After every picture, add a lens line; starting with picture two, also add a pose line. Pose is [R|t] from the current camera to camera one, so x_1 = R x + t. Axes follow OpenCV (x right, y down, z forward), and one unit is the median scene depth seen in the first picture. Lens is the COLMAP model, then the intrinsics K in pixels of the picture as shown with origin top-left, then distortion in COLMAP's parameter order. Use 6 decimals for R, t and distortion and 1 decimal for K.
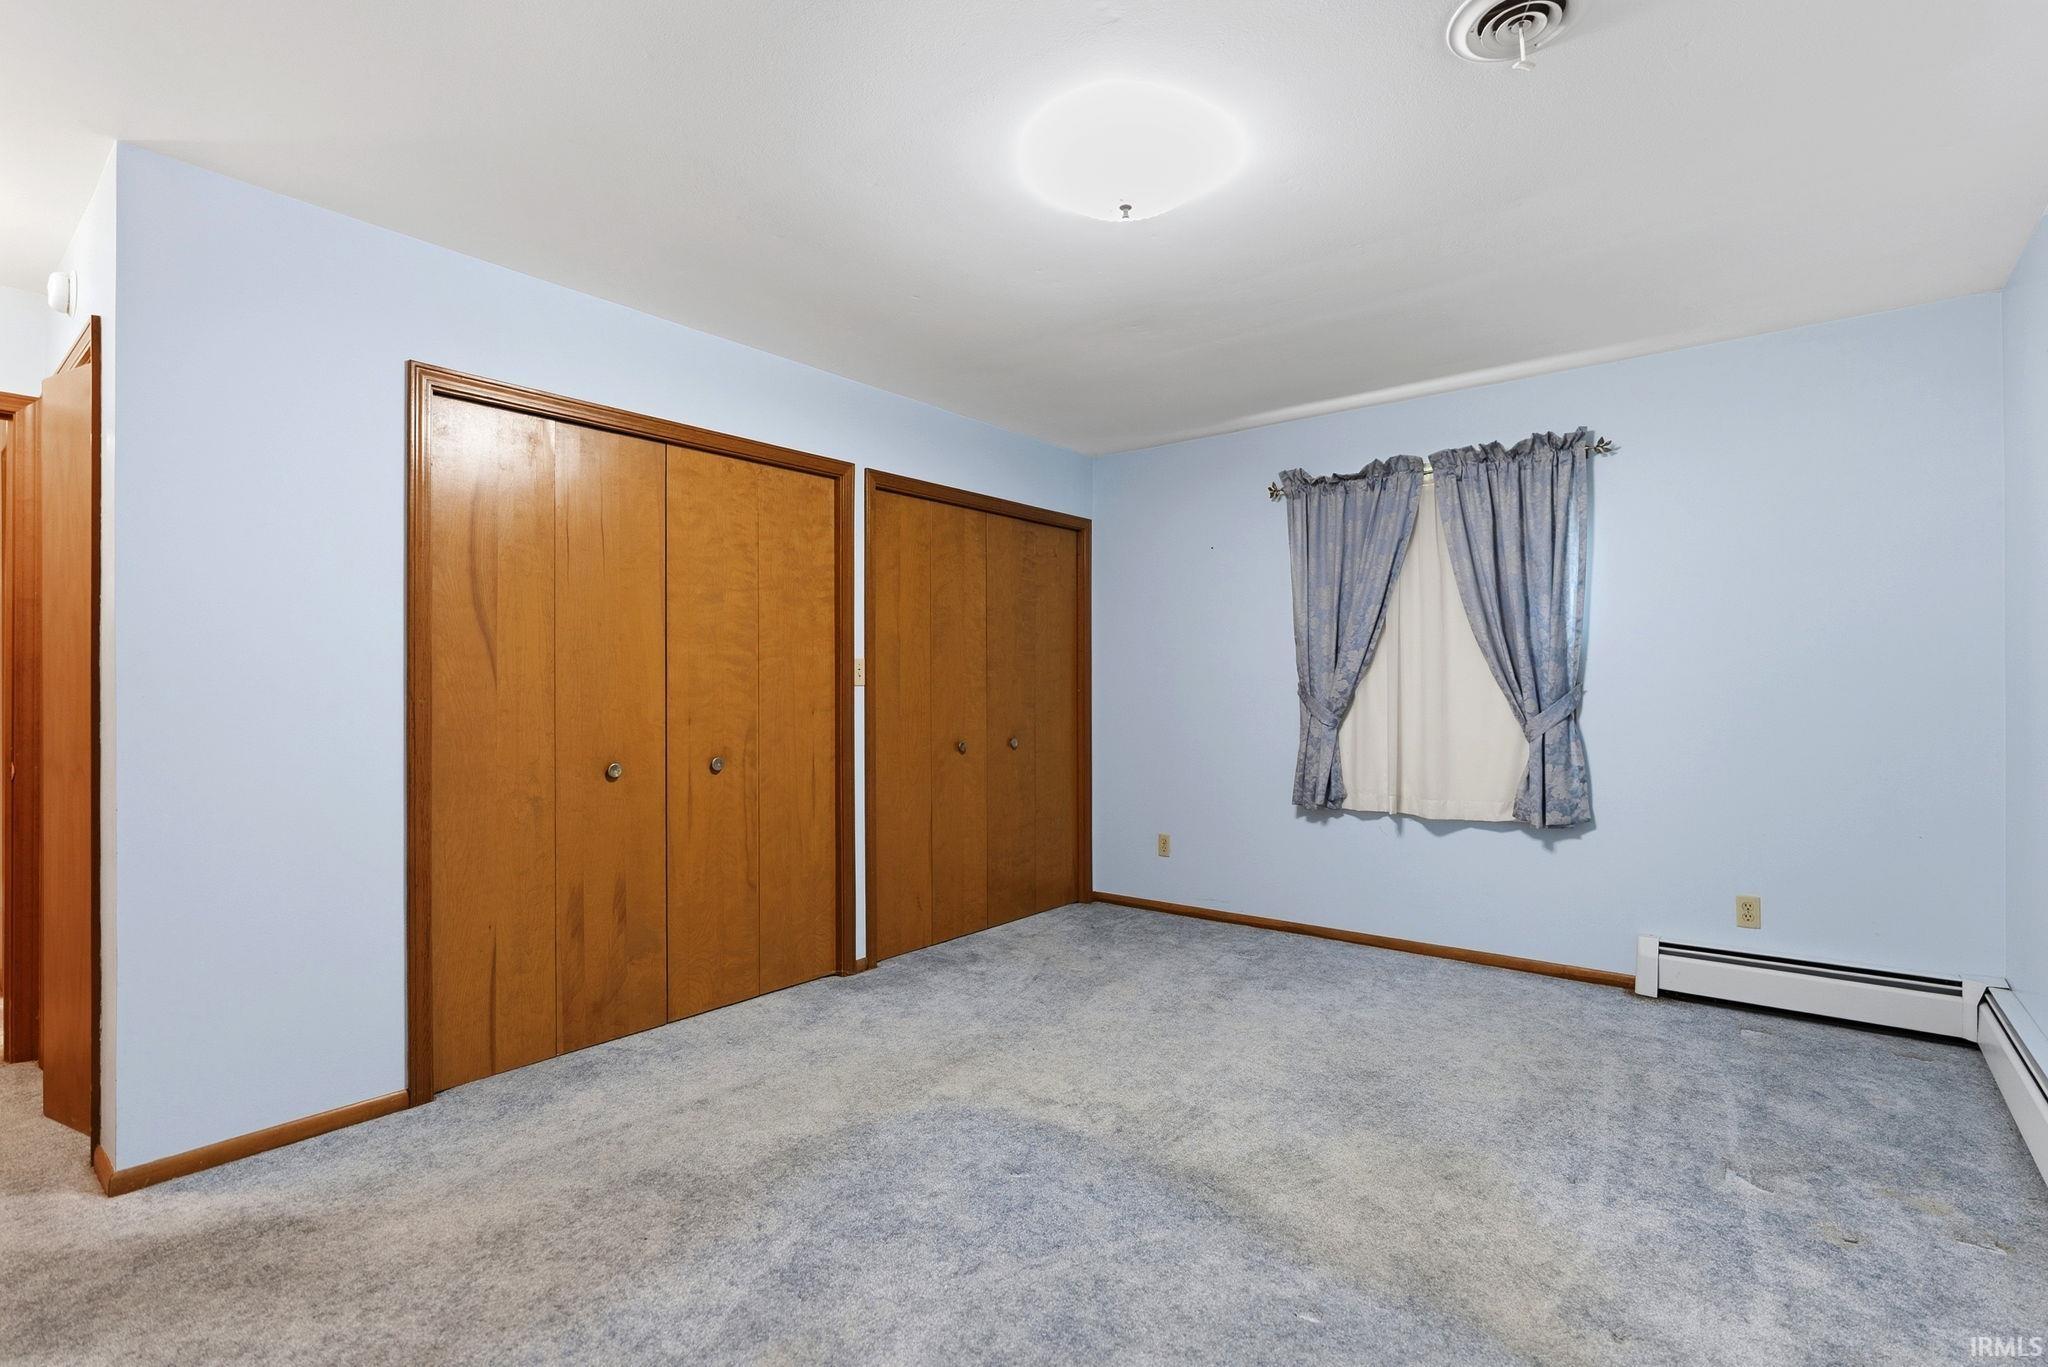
lens RADIAL K [[942.3, 0, 1035.2], [0, 942.3, 686.6], [0, 0, 1]] dist [-0.004309, 0.001345]
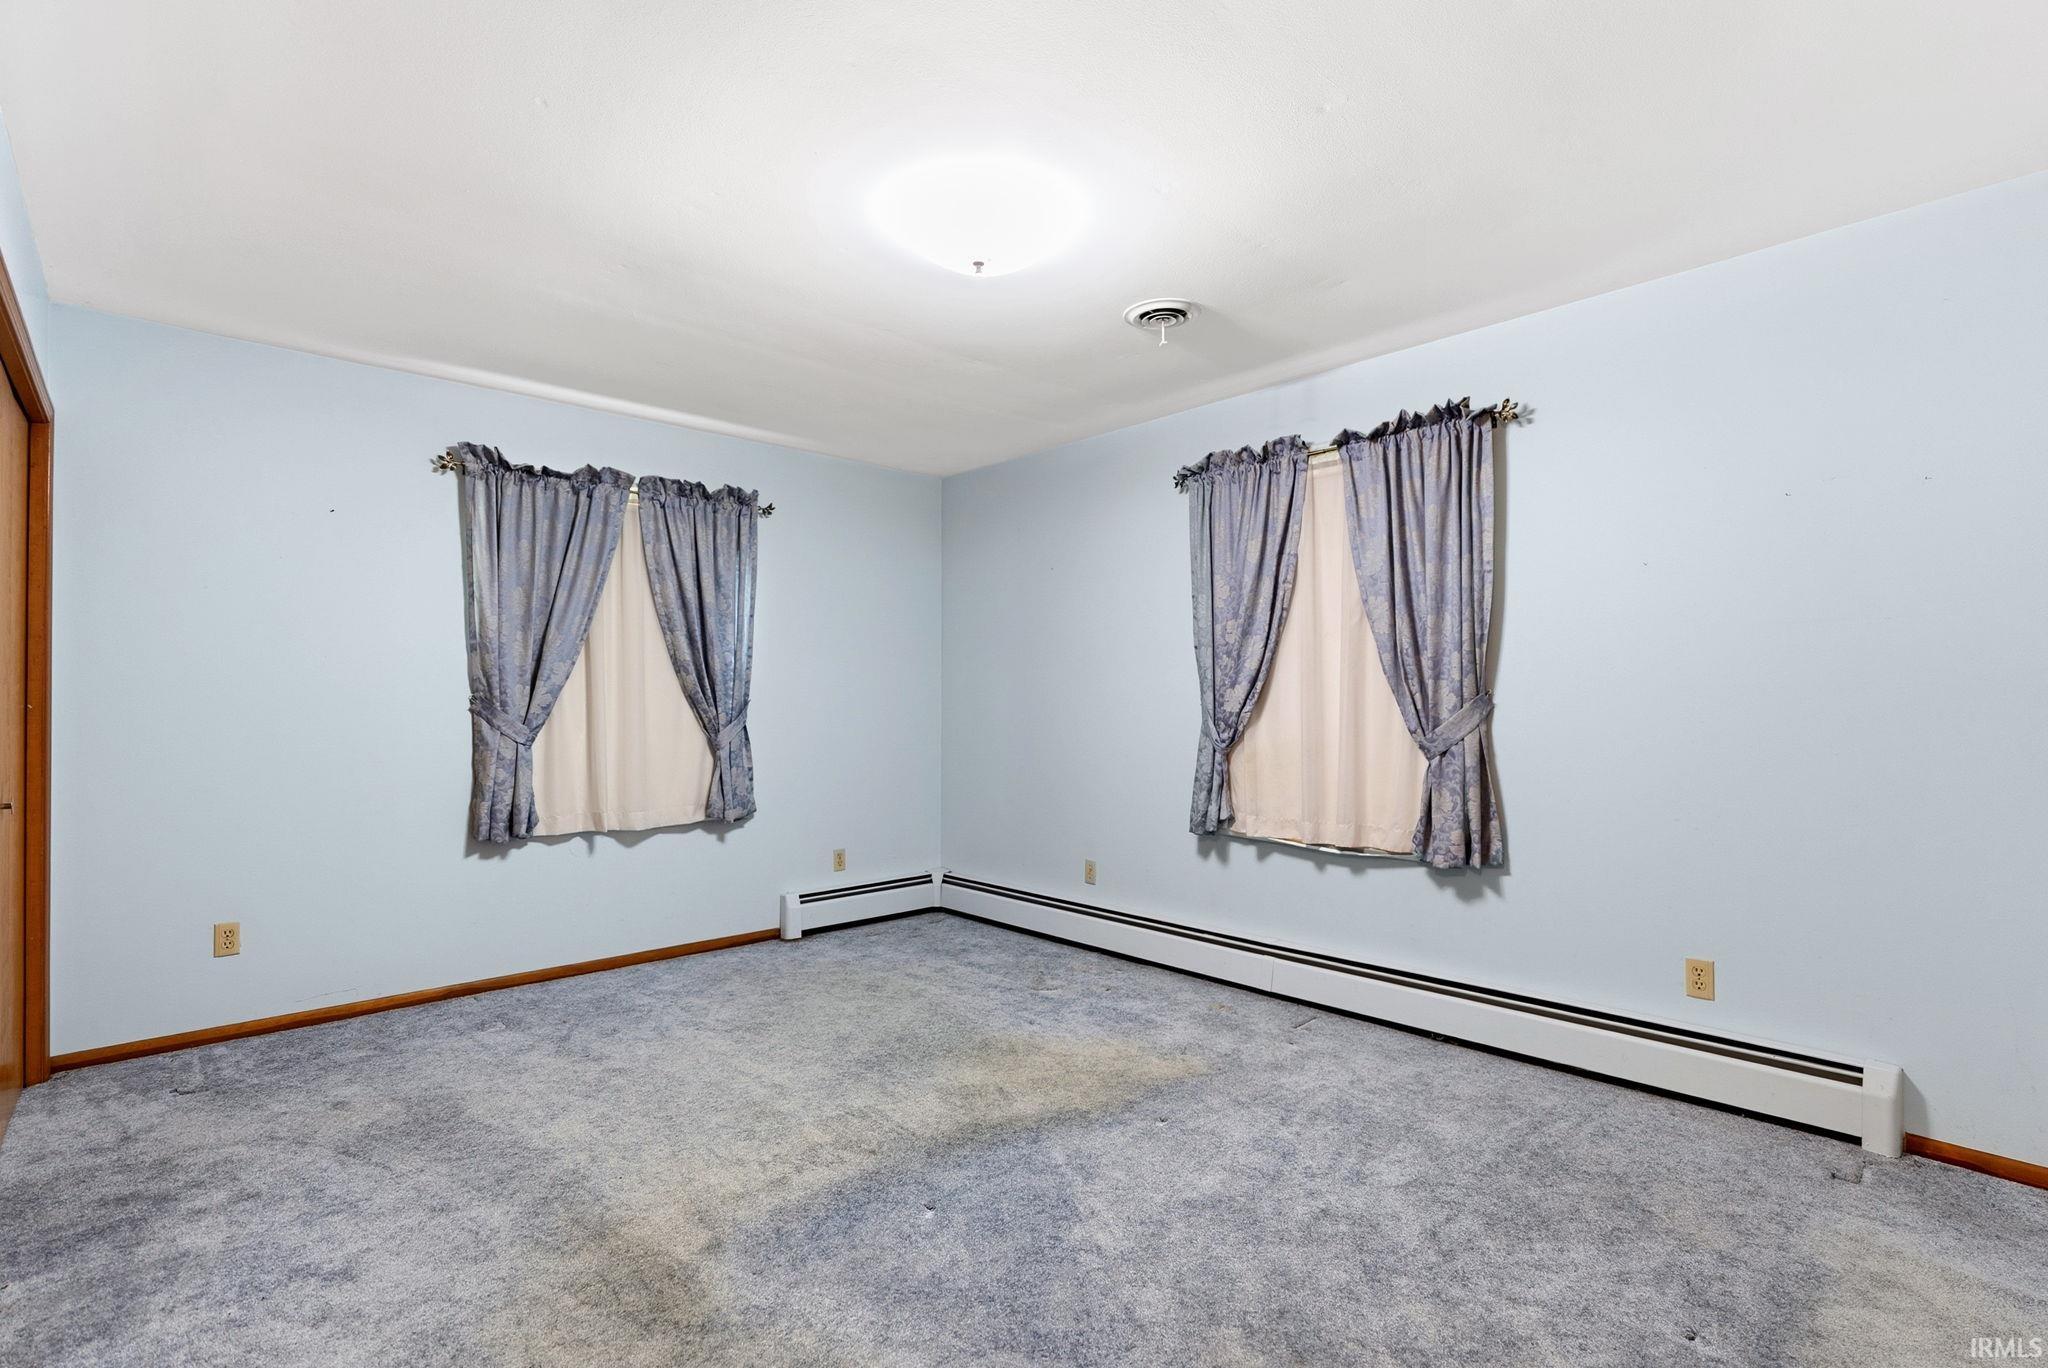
lens RADIAL K [[942.3, 0, 1031.5], [0, 942.3, 697.5], [0, 0, 1]] dist [-0.004309, 0.001345]
pose [[0.160716, 0.006327, 0.986980, -0.545397], [-0.003852, 0.999976, -0.005783, -0.000430], [-0.986993, -0.002873, 0.160736, 0.427675]]
